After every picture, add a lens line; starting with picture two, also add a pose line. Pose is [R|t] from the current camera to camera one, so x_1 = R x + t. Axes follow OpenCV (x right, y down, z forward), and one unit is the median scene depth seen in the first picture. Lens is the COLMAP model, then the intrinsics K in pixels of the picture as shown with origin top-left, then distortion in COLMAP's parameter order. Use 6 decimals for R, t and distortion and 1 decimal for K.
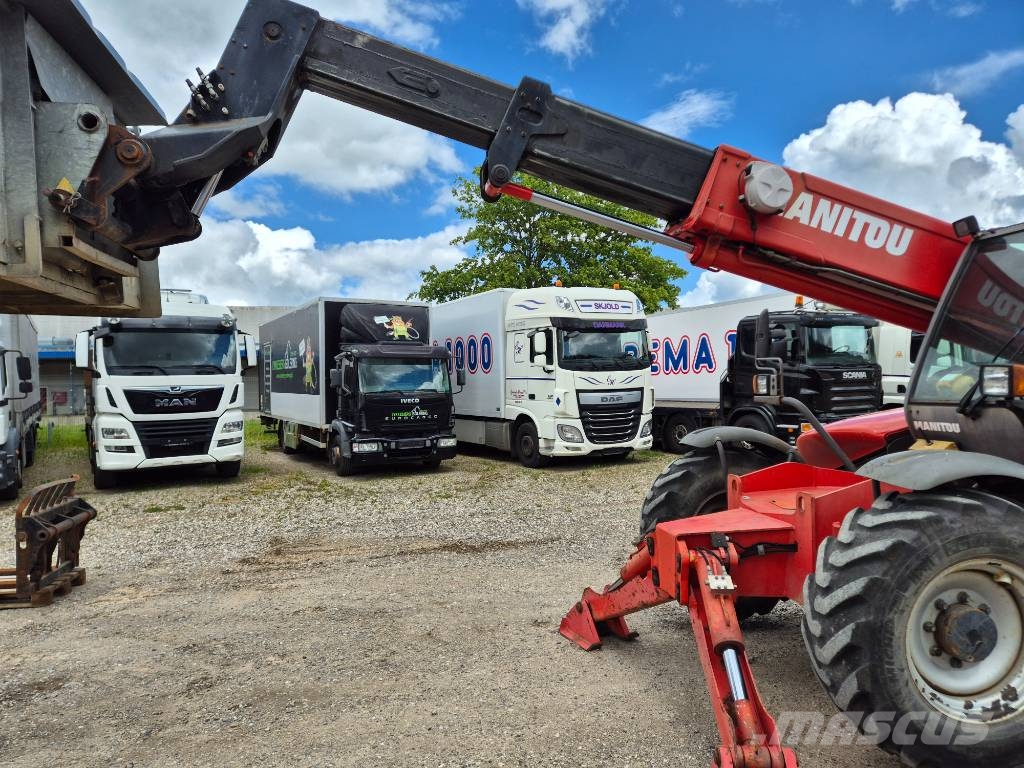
lens RADIAL K [[677.1, 0, 516.5], [0, 677.1, 390.1], [0, 0, 1]] dist [0.088127, -0.074380]
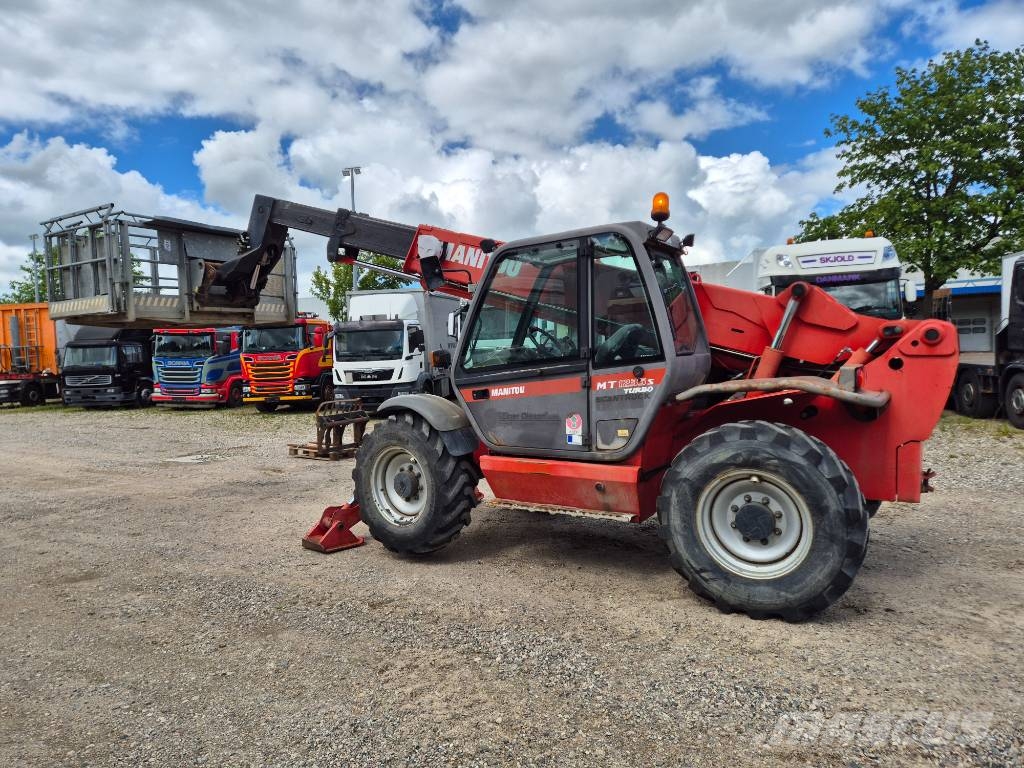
lens RADIAL K [[676.4, 0, 508.9], [0, 676.4, 371.4], [0, 0, 1]] dist [0.080030, -0.081722]
pose [[0.744326, 0.018141, -0.667570, 0.514147], [0.013846, 0.998997, 0.042585, -0.013432], [0.667673, -0.040941, 0.743328, -0.059252]]
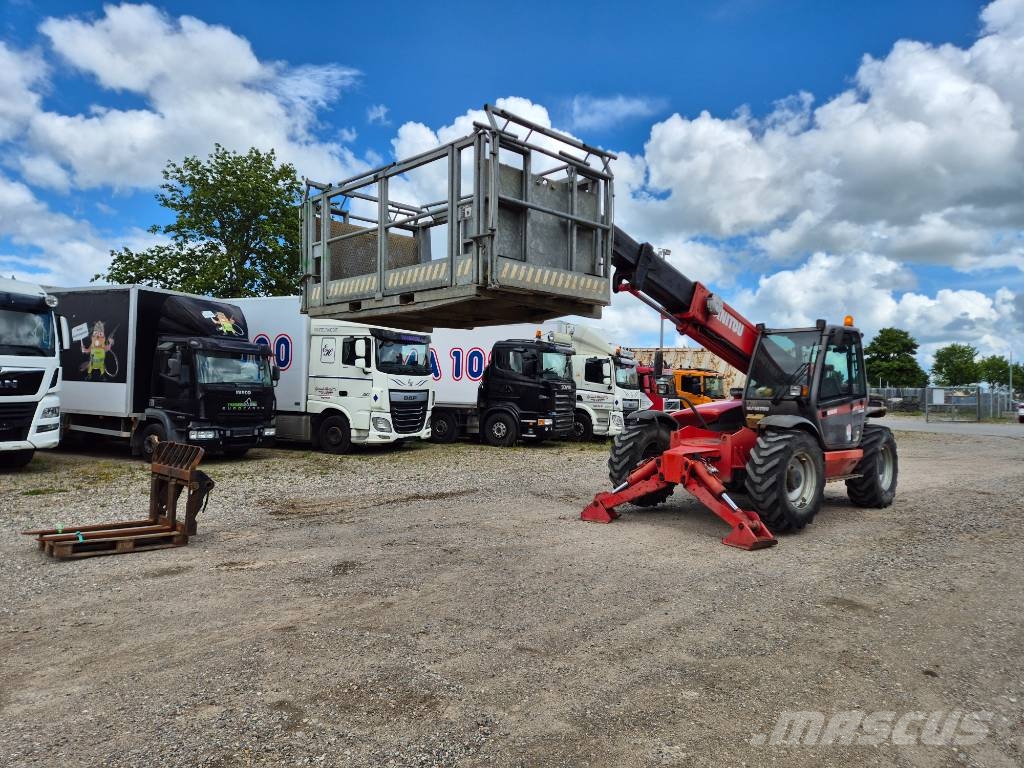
lens RADIAL K [[677.1, 0, 516.5], [0, 677.1, 390.1], [0, 0, 1]] dist [0.088127, -0.074380]
pose [[0.833273, 0.042289, 0.551243, -0.432850], [-0.036533, 0.999103, -0.021422, 0.021189], [-0.551654, -0.002288, 0.834070, -0.164573]]
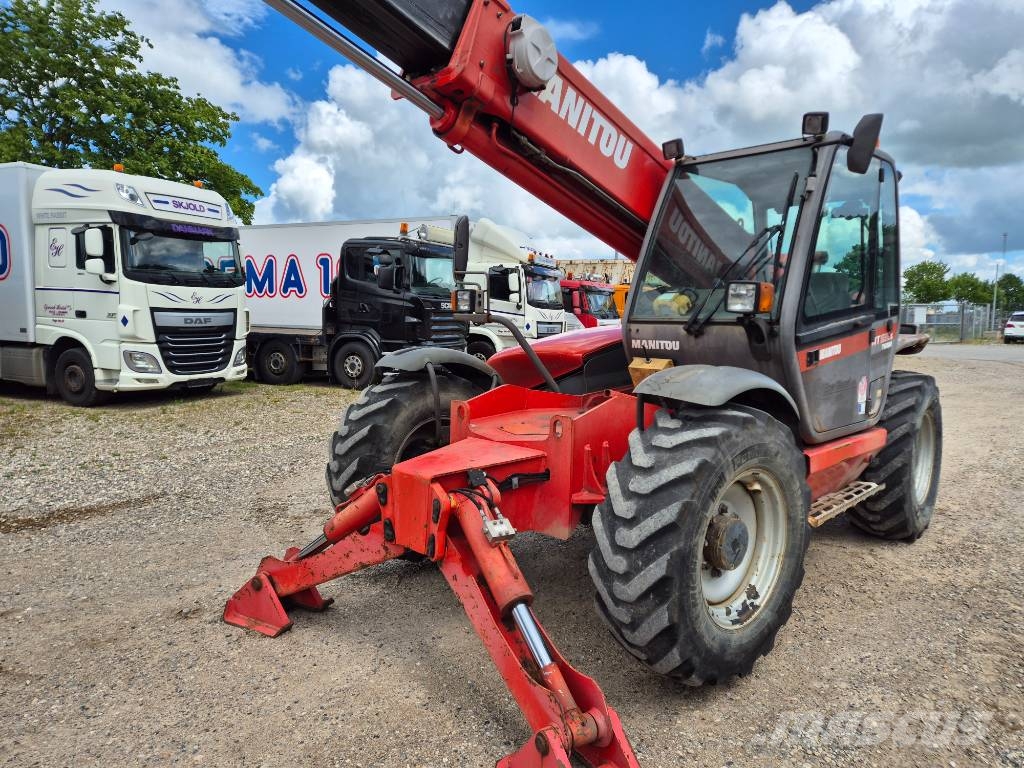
lens RADIAL K [[677.1, 0, 516.5], [0, 677.1, 390.1], [0, 0, 1]] dist [0.088127, -0.074380]
pose [[0.810741, -0.028316, 0.584719, -0.044176], [-0.030730, 0.995394, 0.090813, 0.010348], [-0.584598, -0.091595, 0.806137, 0.091516]]
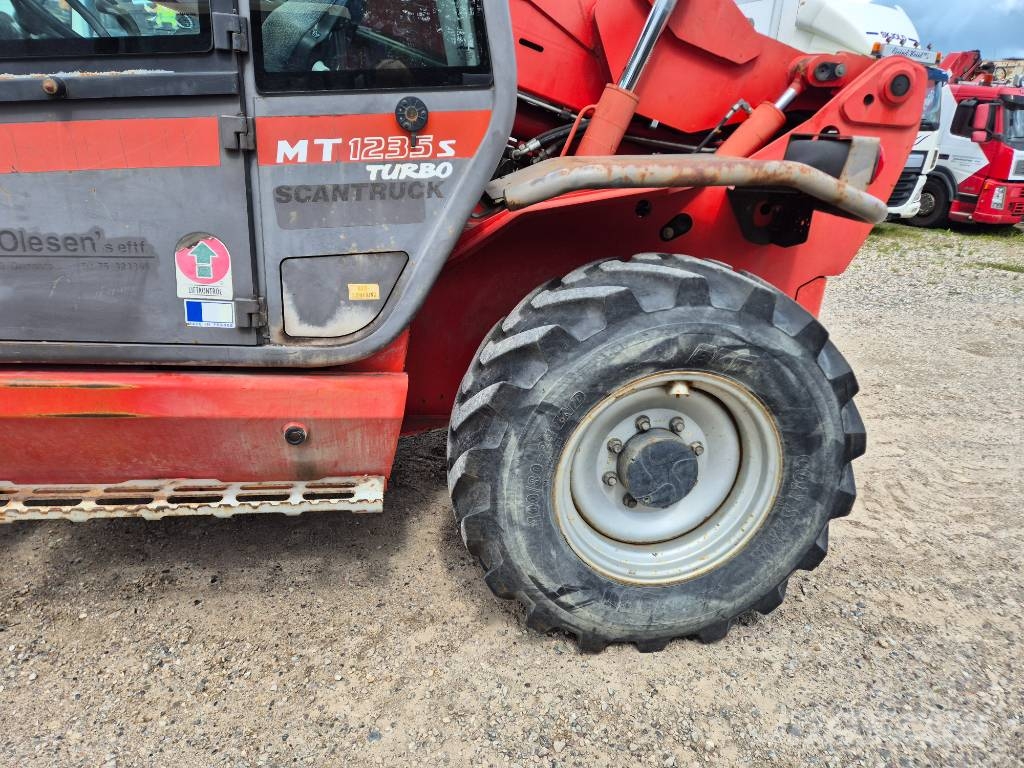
lens RADIAL K [[691.7, 0, 512.0], [0, 691.7, 384.0], [0, 0, 1]] dist [0.087392, -0.082451]
pose [[0.996045, 0.086836, -0.018792, 0.343573], [-0.075237, 0.936889, 0.341434, 0.004675], [0.047254, -0.338670, 0.939718, 0.125114]]
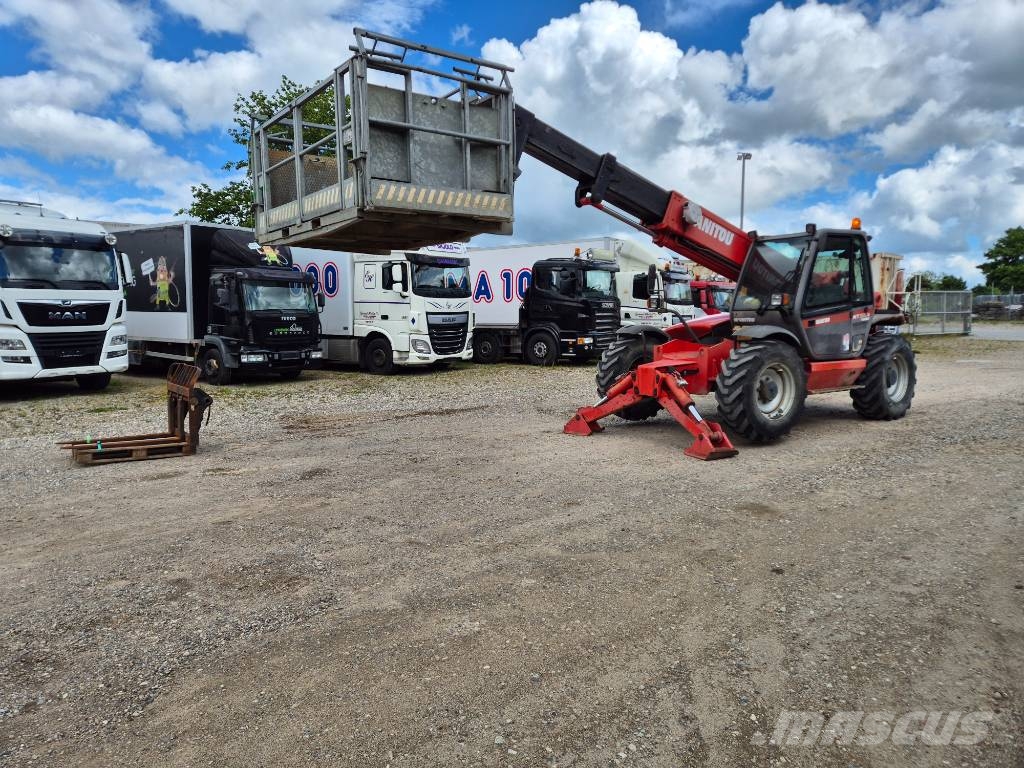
lens RADIAL K [[675.0, 0, 508.7], [0, 675.0, 368.3], [0, 0, 1]] dist [0.096501, -0.098657]
pose [[0.905701, -0.017777, 0.423544, -0.339656], [-0.010900, 0.997813, 0.065188, 0.022583], [-0.423777, -0.063658, 0.903527, -0.238948]]
